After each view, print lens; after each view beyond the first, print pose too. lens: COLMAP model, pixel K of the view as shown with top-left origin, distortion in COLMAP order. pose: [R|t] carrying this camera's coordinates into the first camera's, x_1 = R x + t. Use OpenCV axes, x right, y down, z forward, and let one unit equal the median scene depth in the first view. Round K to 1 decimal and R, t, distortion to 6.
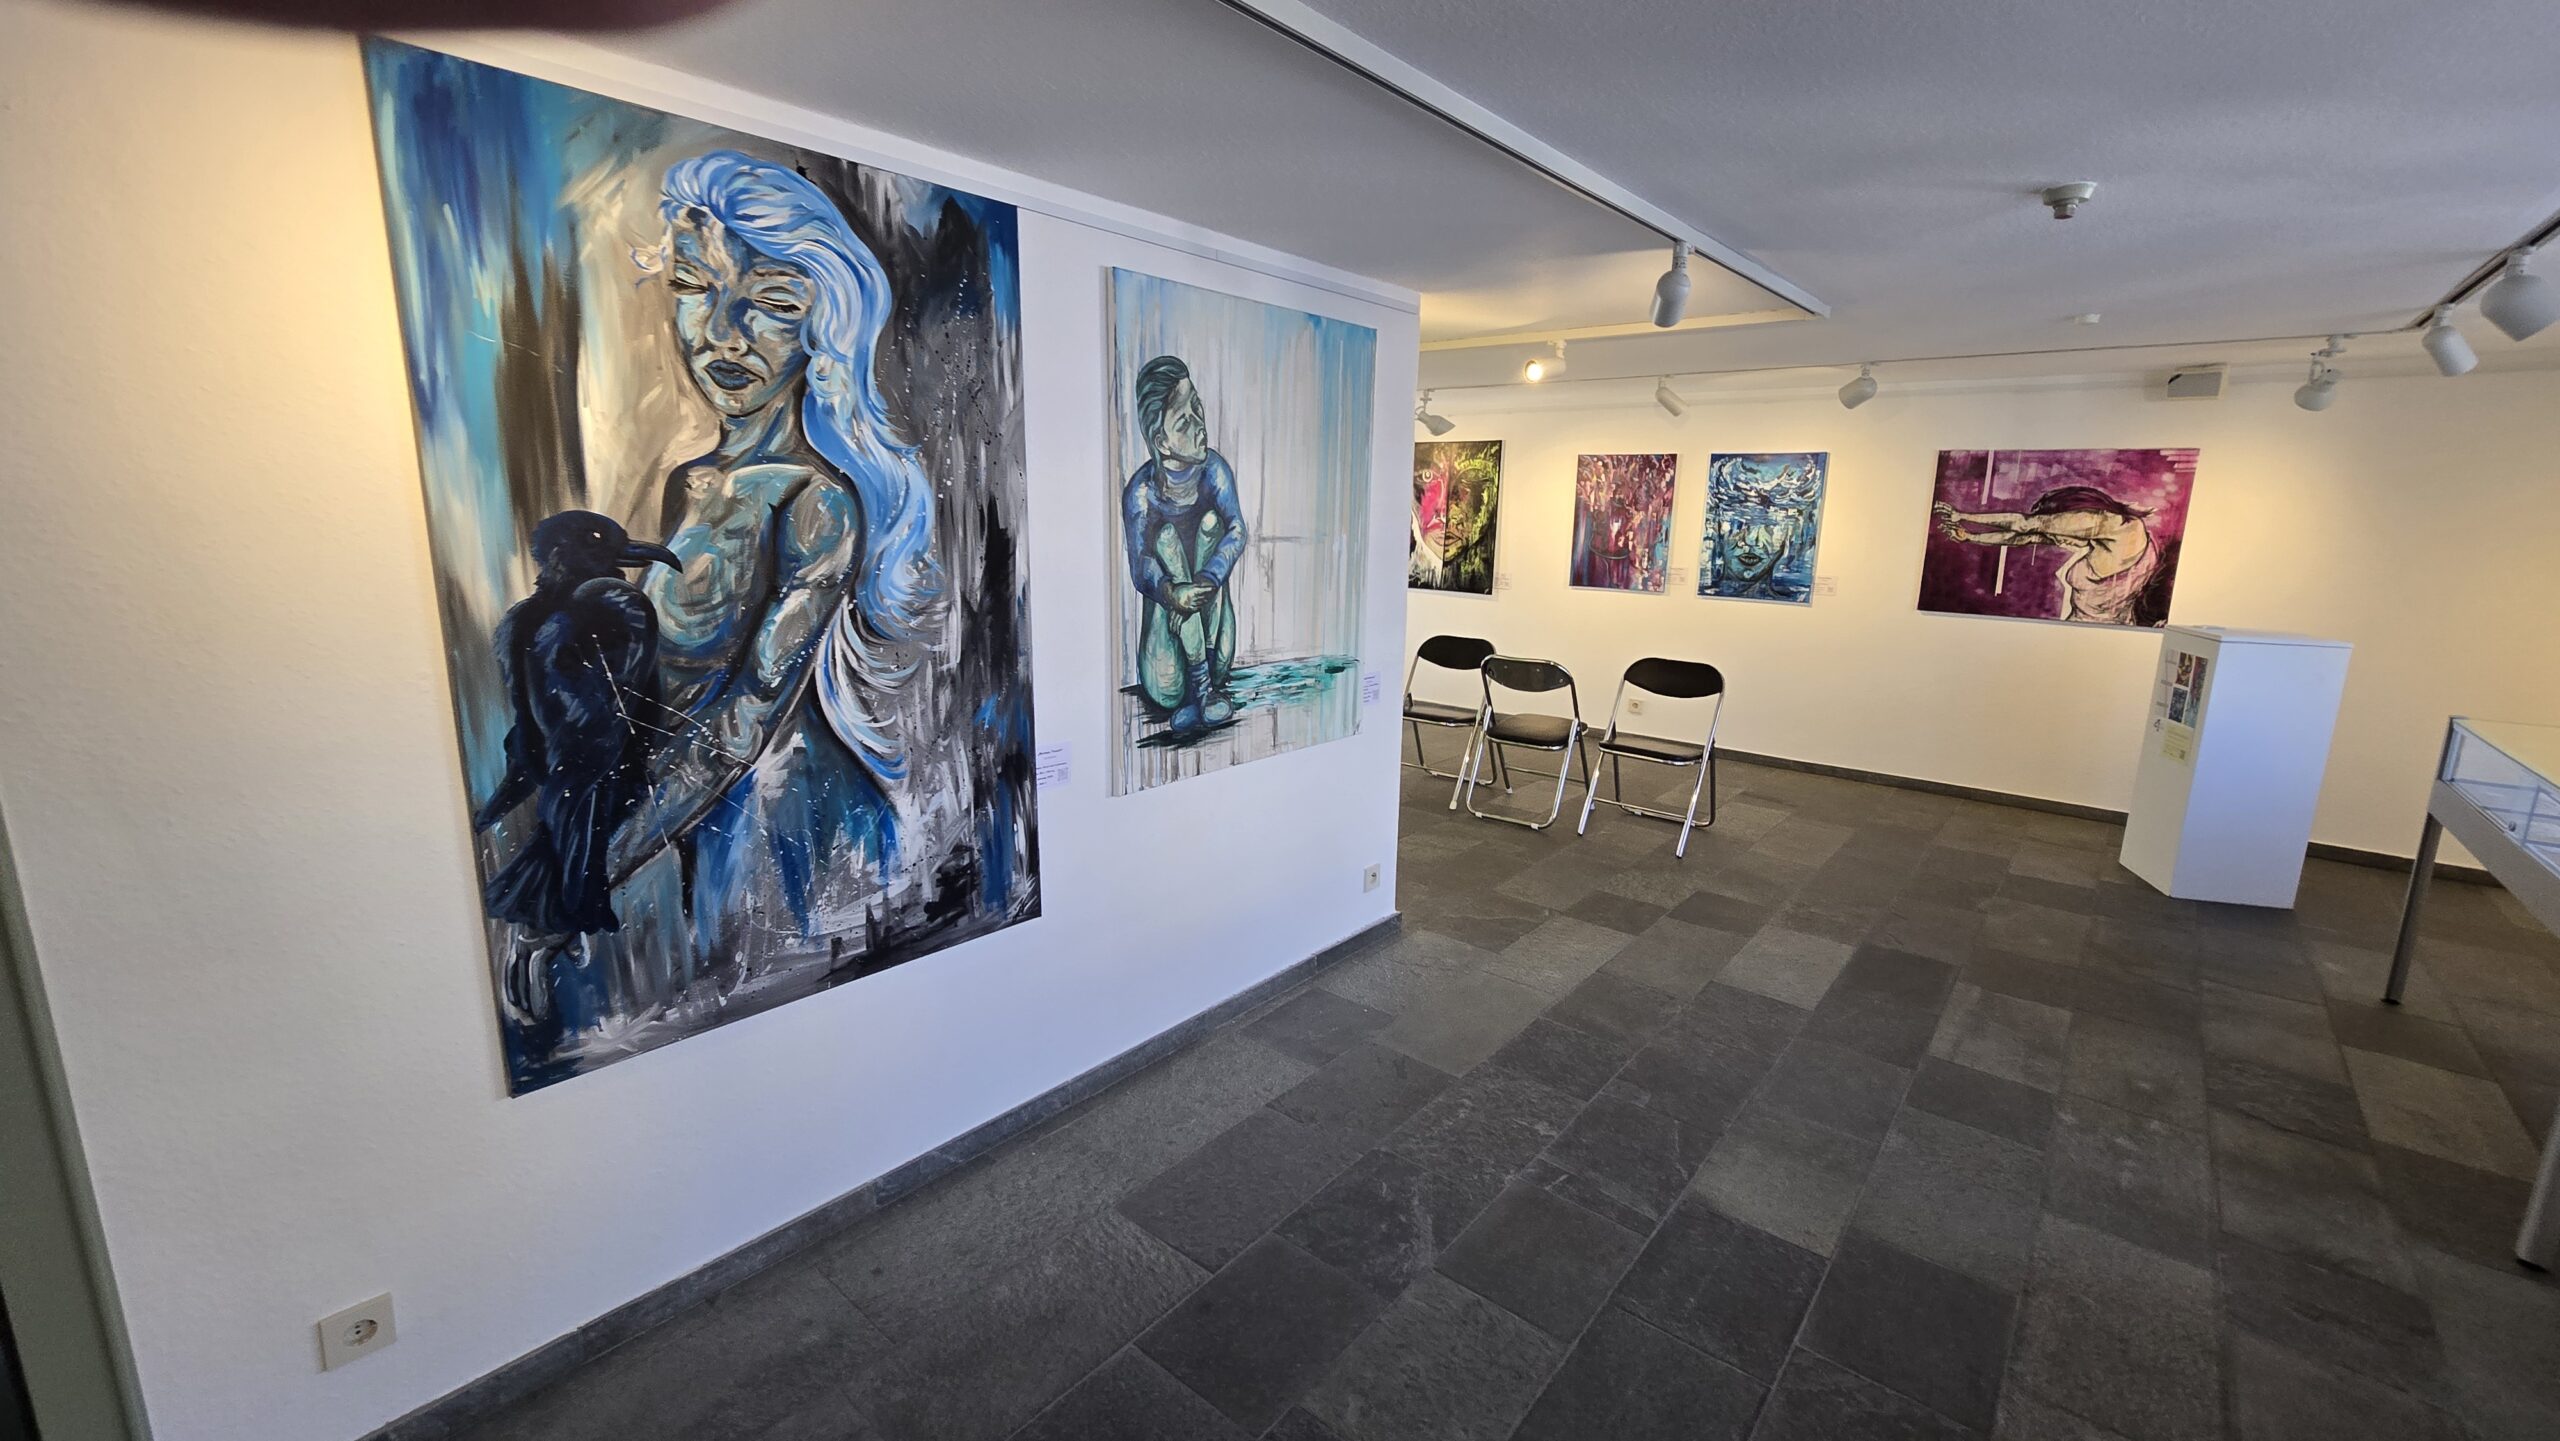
lens RADIAL K [[1054.3, 0, 1286.7], [0, 1054.3, 715.1], [0, 0, 1]] dist [-0.004279, 0.000995]
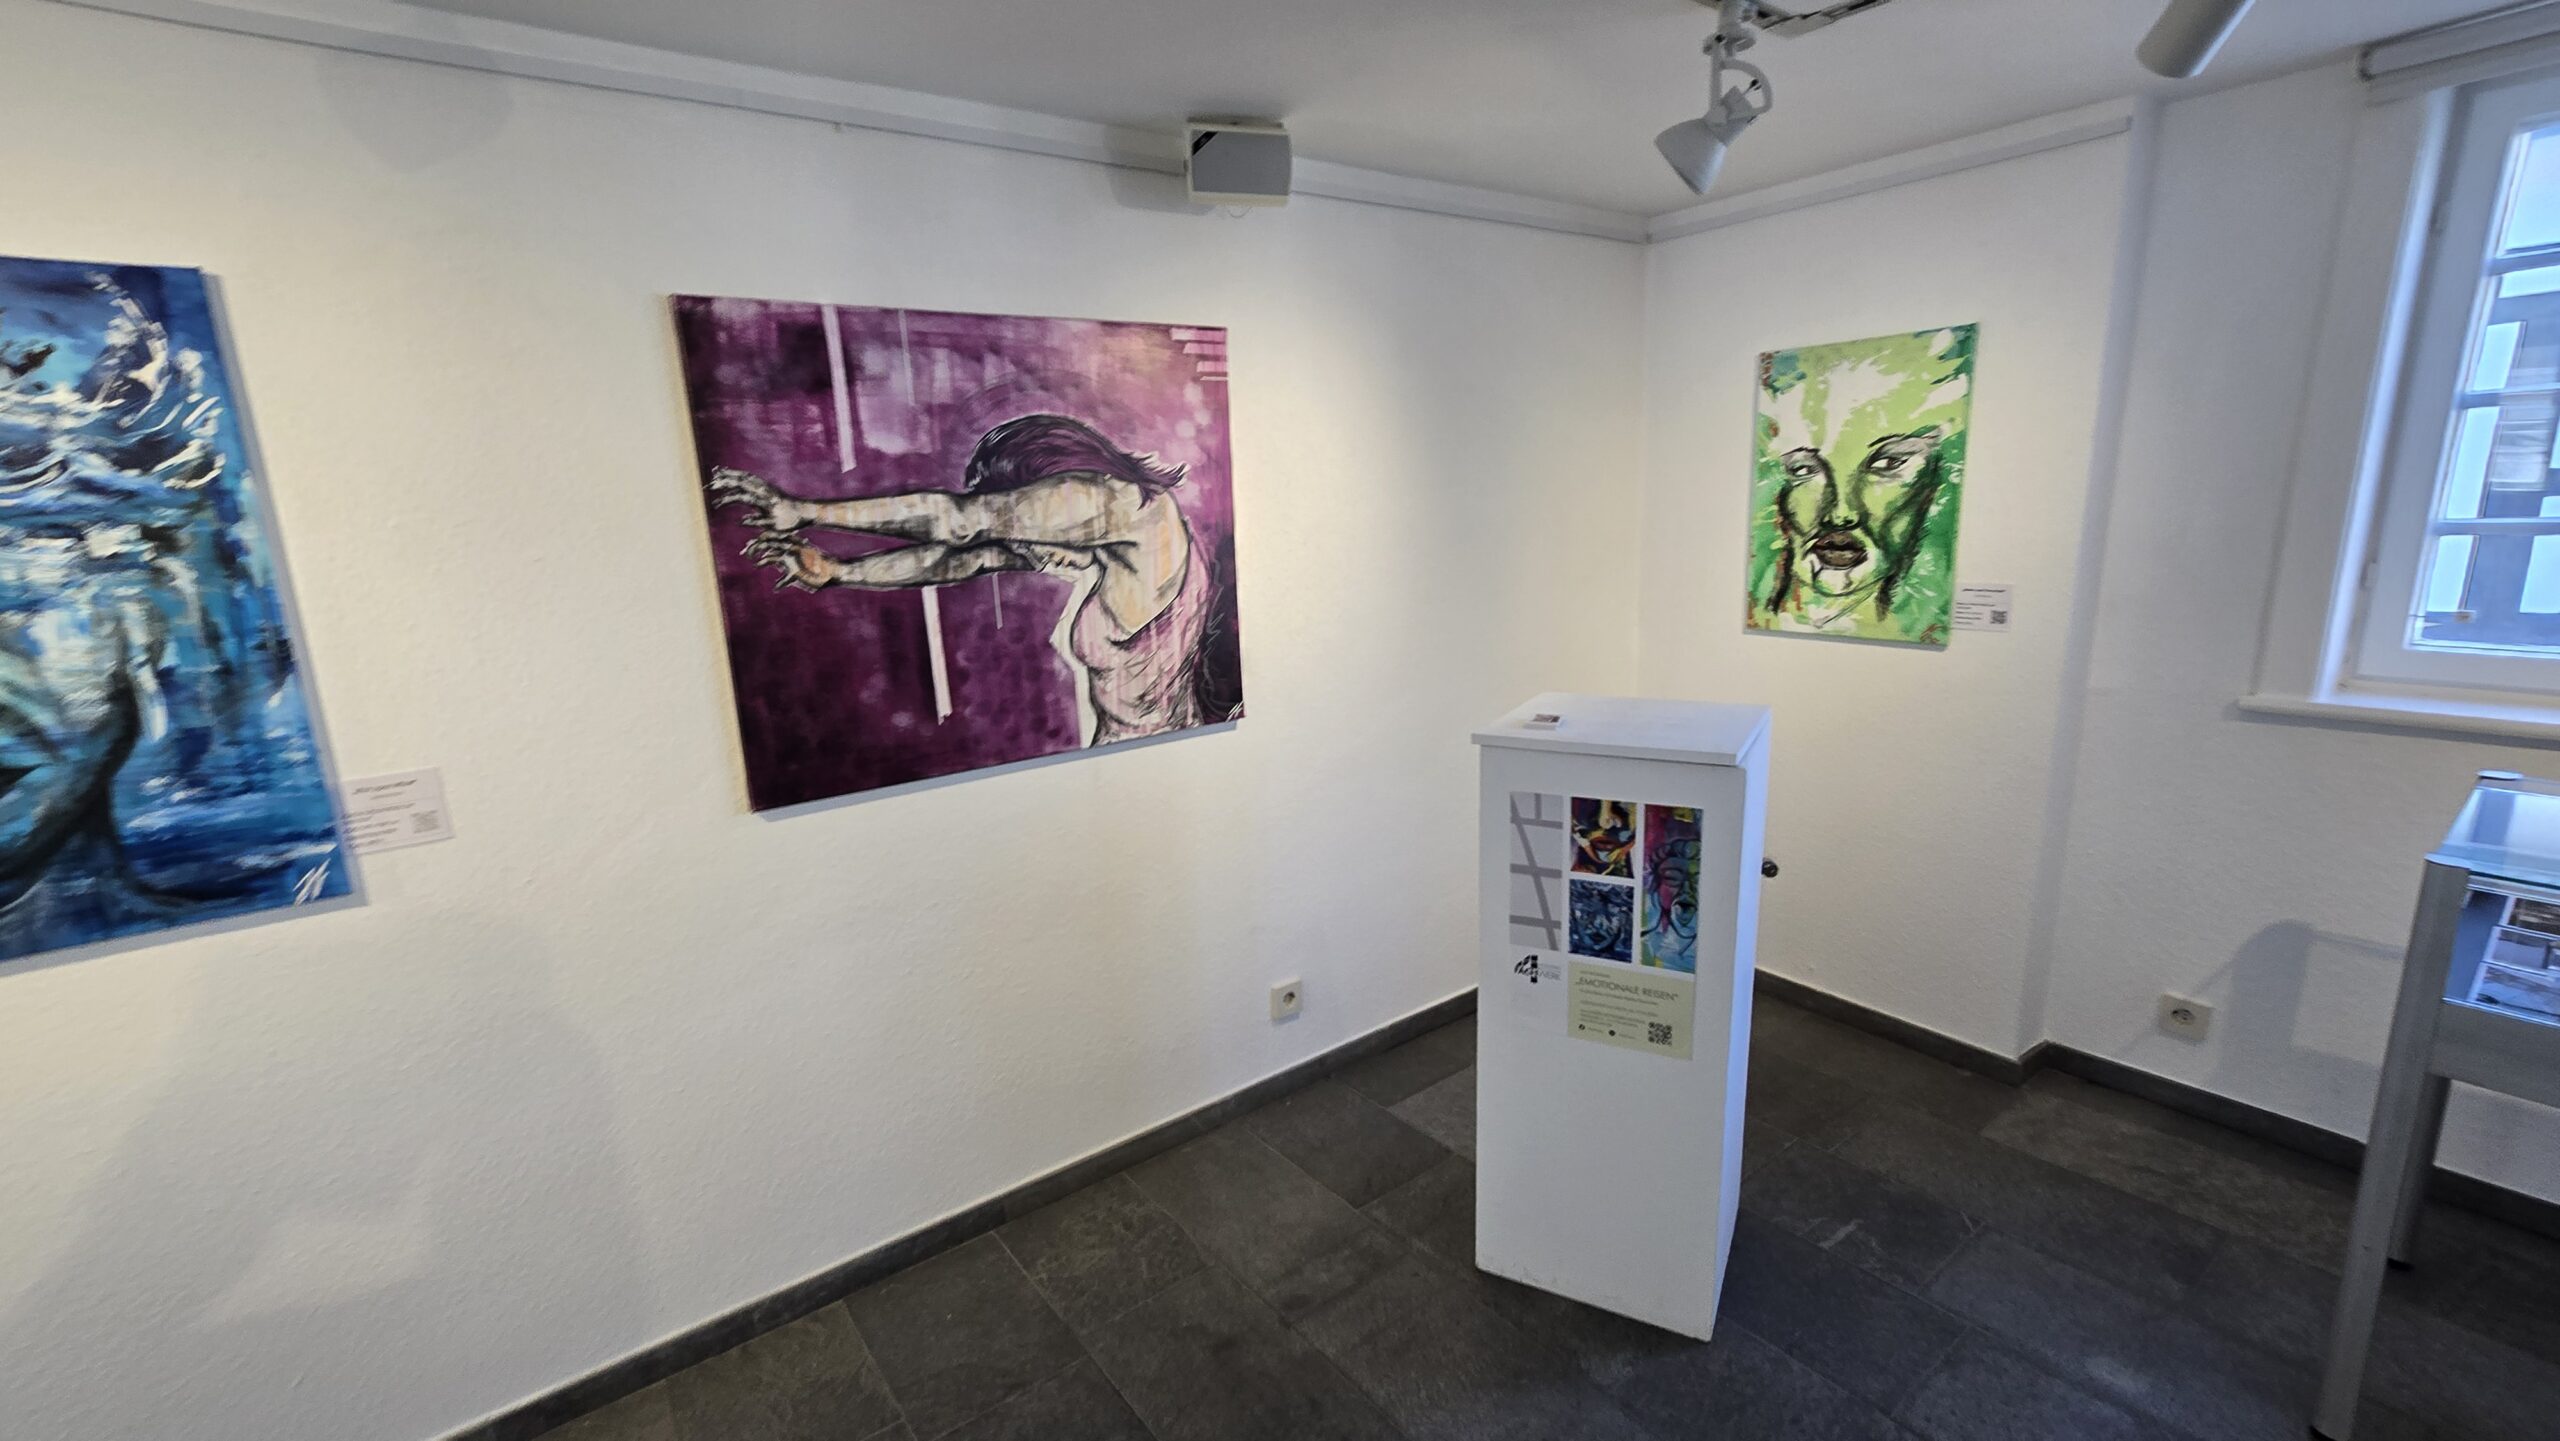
lens RADIAL K [[1054.3, 0, 1224.0], [0, 1054.3, 740.3], [0, 0, 1]] dist [-0.004279, 0.000995]
pose [[0.248026, -0.244607, 0.937364, 0.593768], [0.249830, 0.951019, 0.182066, -0.249890], [-0.935985, 0.189025, 0.296987, 1.338940]]
